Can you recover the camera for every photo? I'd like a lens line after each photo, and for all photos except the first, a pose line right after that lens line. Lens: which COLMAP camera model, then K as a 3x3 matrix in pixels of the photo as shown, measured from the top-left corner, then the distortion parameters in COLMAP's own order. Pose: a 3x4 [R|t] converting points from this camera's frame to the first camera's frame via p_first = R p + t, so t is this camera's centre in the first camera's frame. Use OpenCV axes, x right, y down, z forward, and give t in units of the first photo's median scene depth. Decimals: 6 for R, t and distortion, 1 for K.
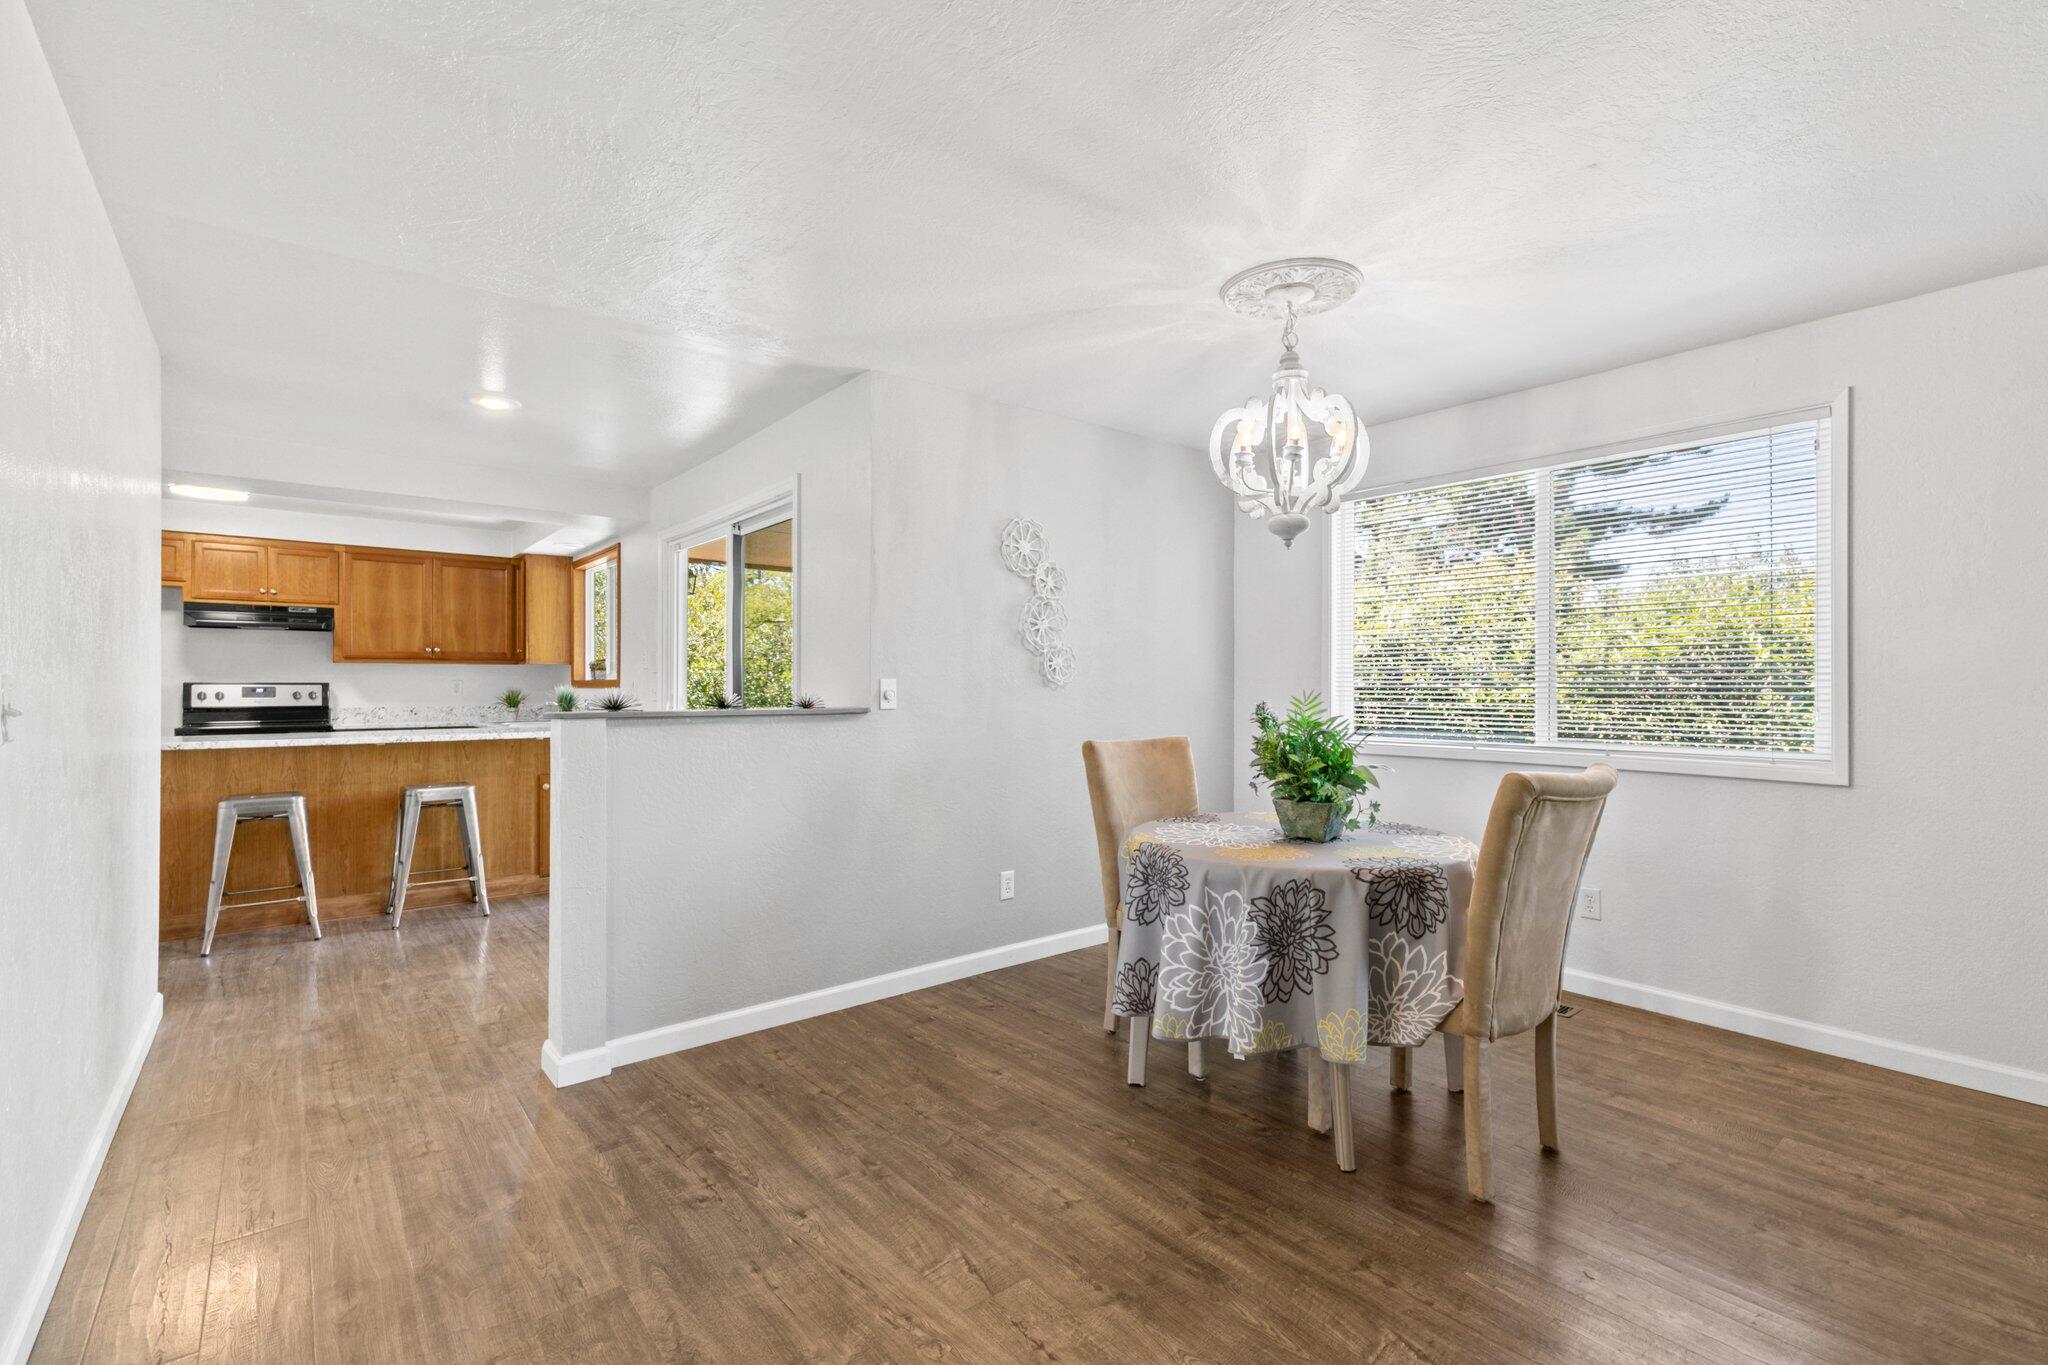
lens RADIAL K [[914.3, 0, 1042.2], [0, 914.3, 682.0], [0, 0, 1]] dist [0.006123, -0.001424]
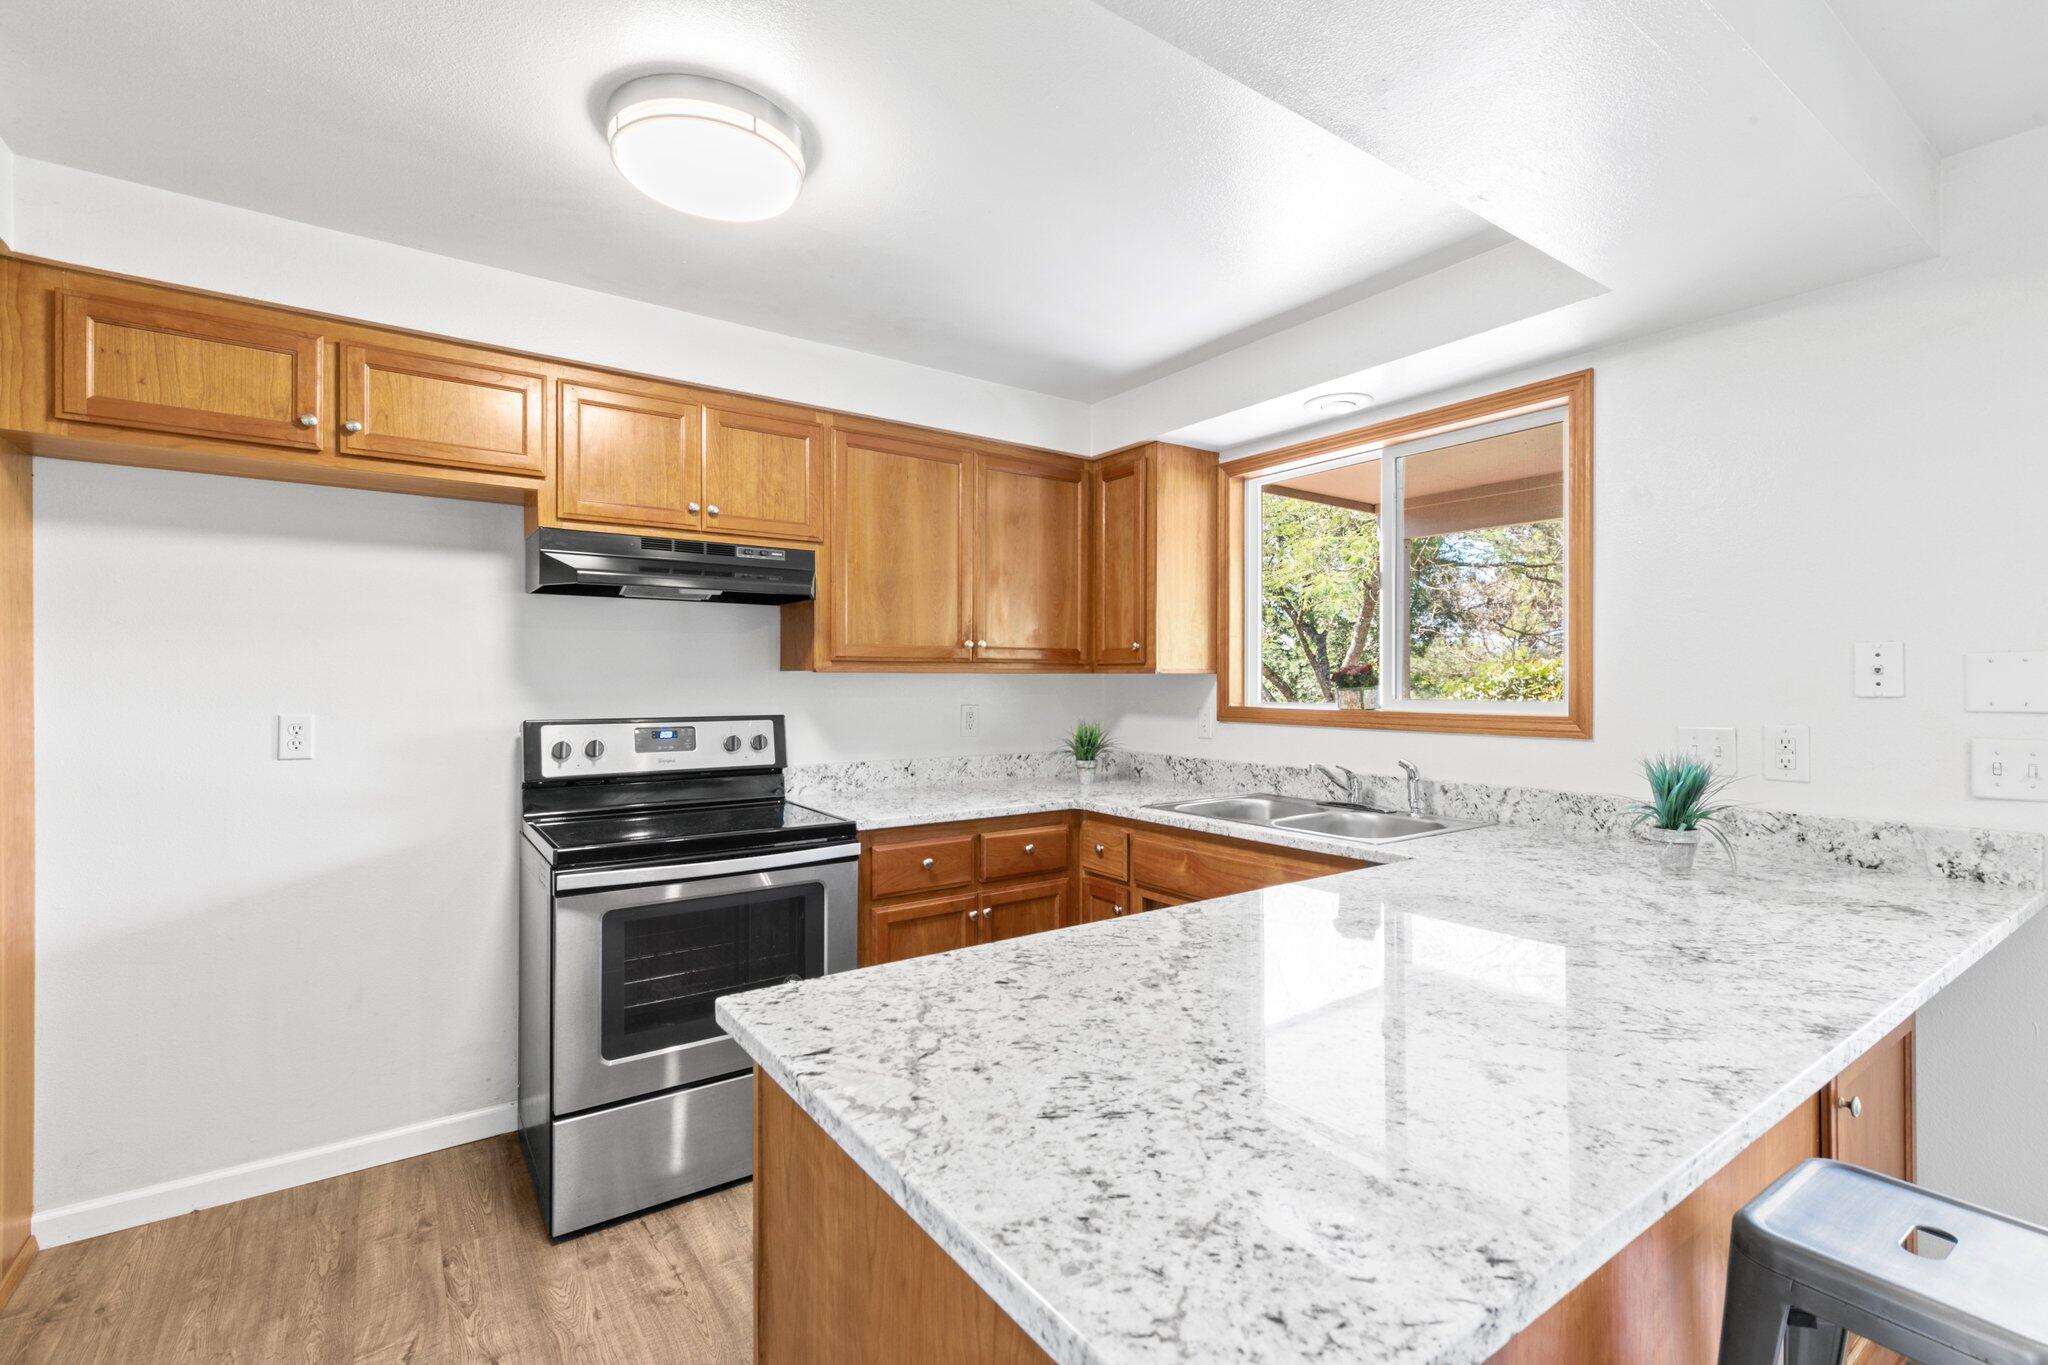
lens RADIAL K [[914.3, 0, 1040.6], [0, 914.3, 679.9], [0, 0, 1]] dist [0.006123, -0.001424]
pose [[0.997852, 0.001152, -0.065497, -1.040643], [-0.000983, 0.999996, 0.002610, -0.030749], [0.065500, -0.002540, 0.997849, 0.919263]]
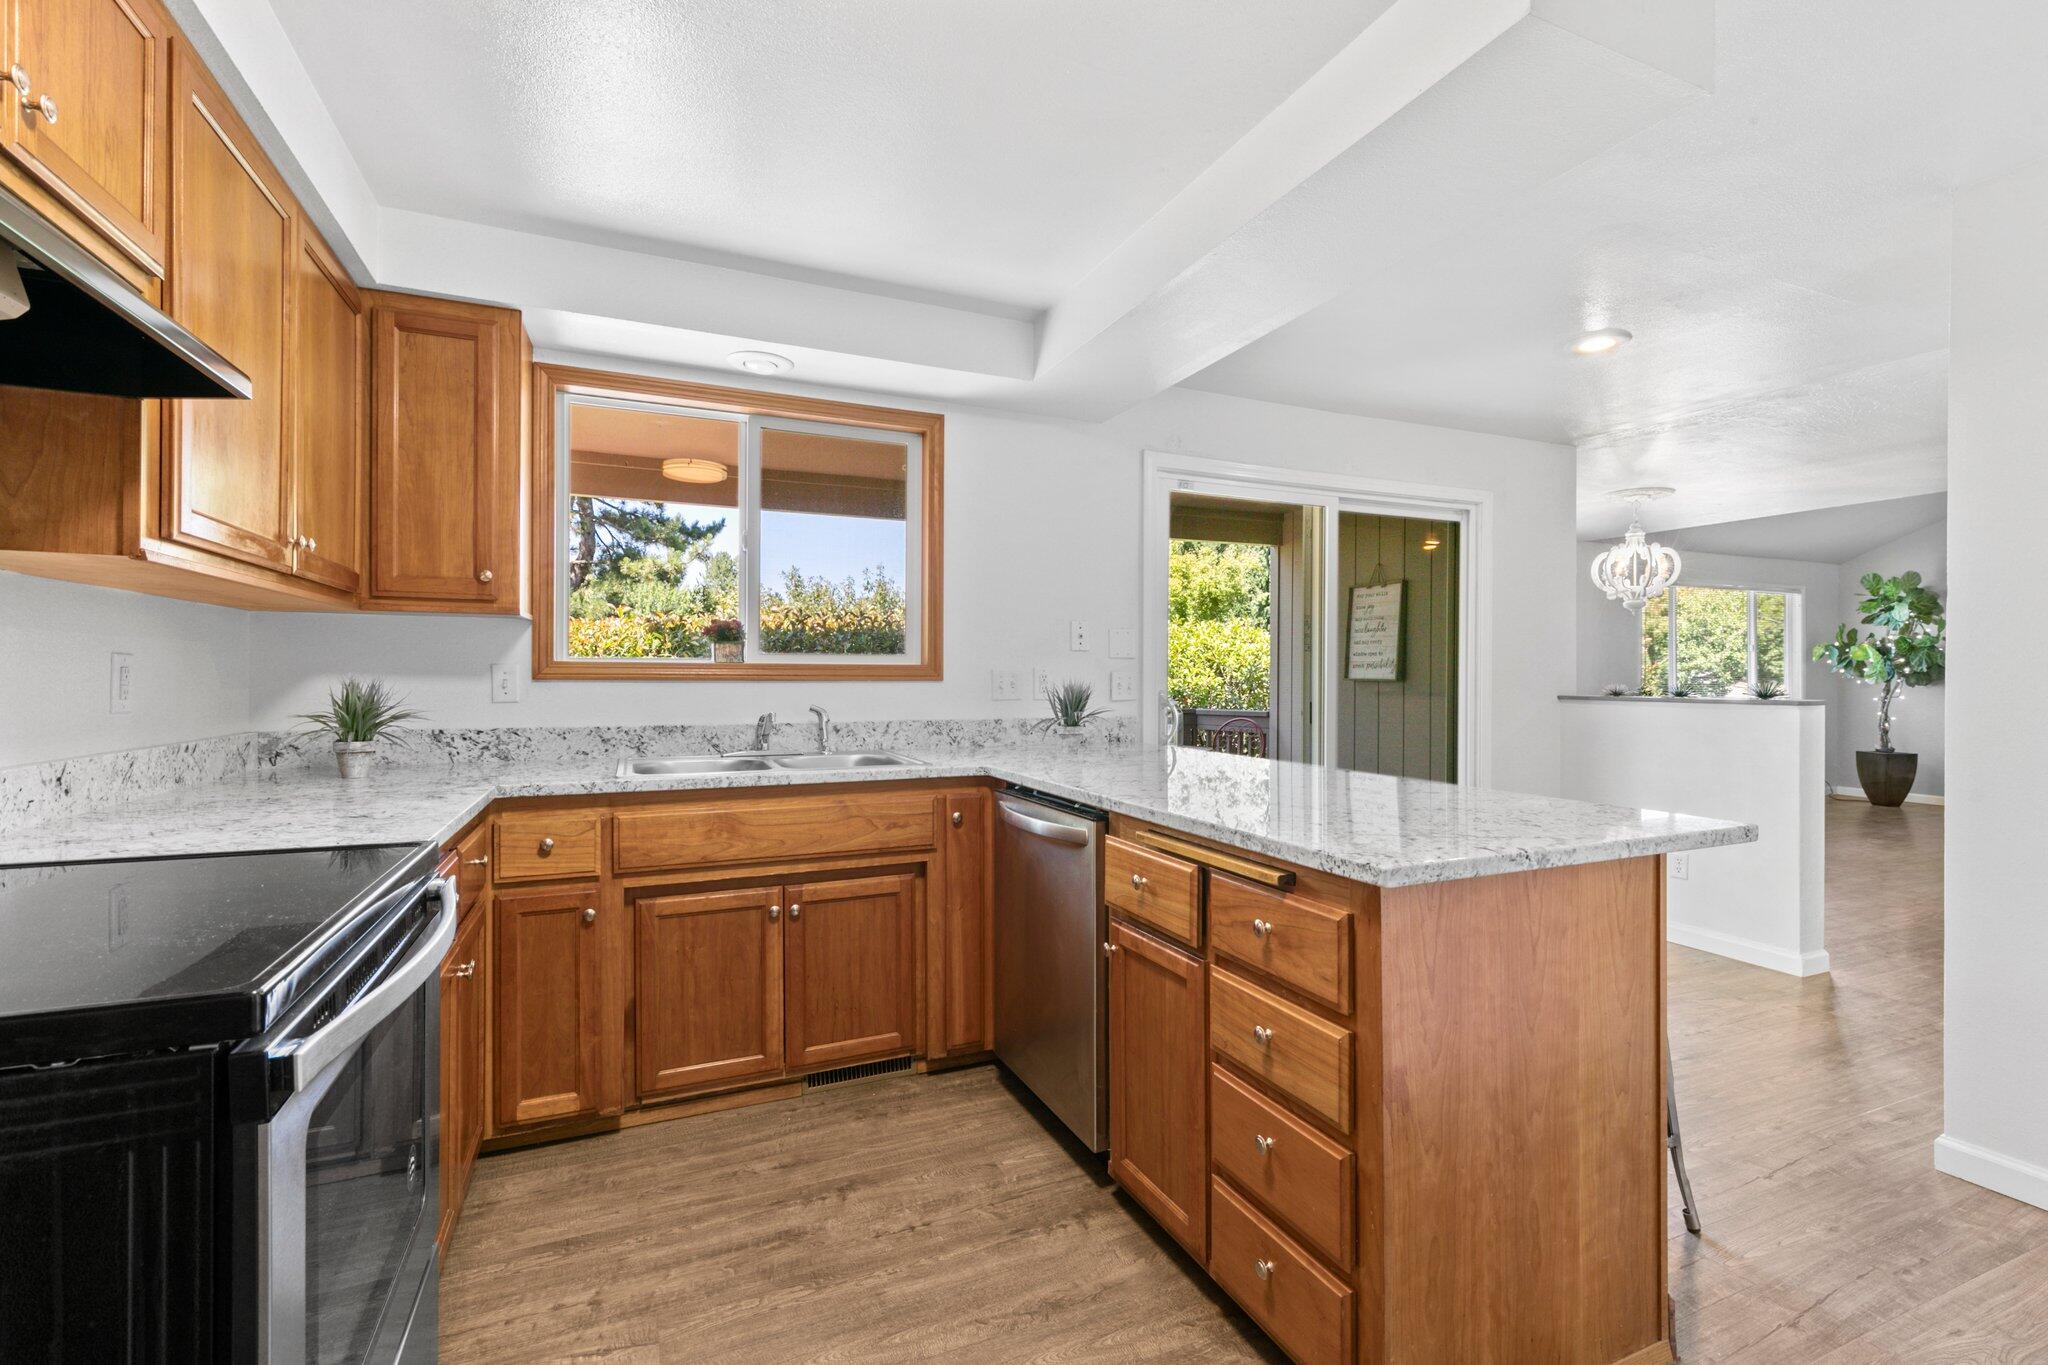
lens RADIAL K [[914.3, 0, 1027.5], [0, 914.3, 677.7], [0, 0, 1]] dist [0.006123, -0.001424]
pose [[0.273388, 0.001148, 0.961903, -1.509757], [-0.007594, 0.999971, 0.000964, 0.005648], [-0.961874, -0.007568, 0.273389, 1.242723]]
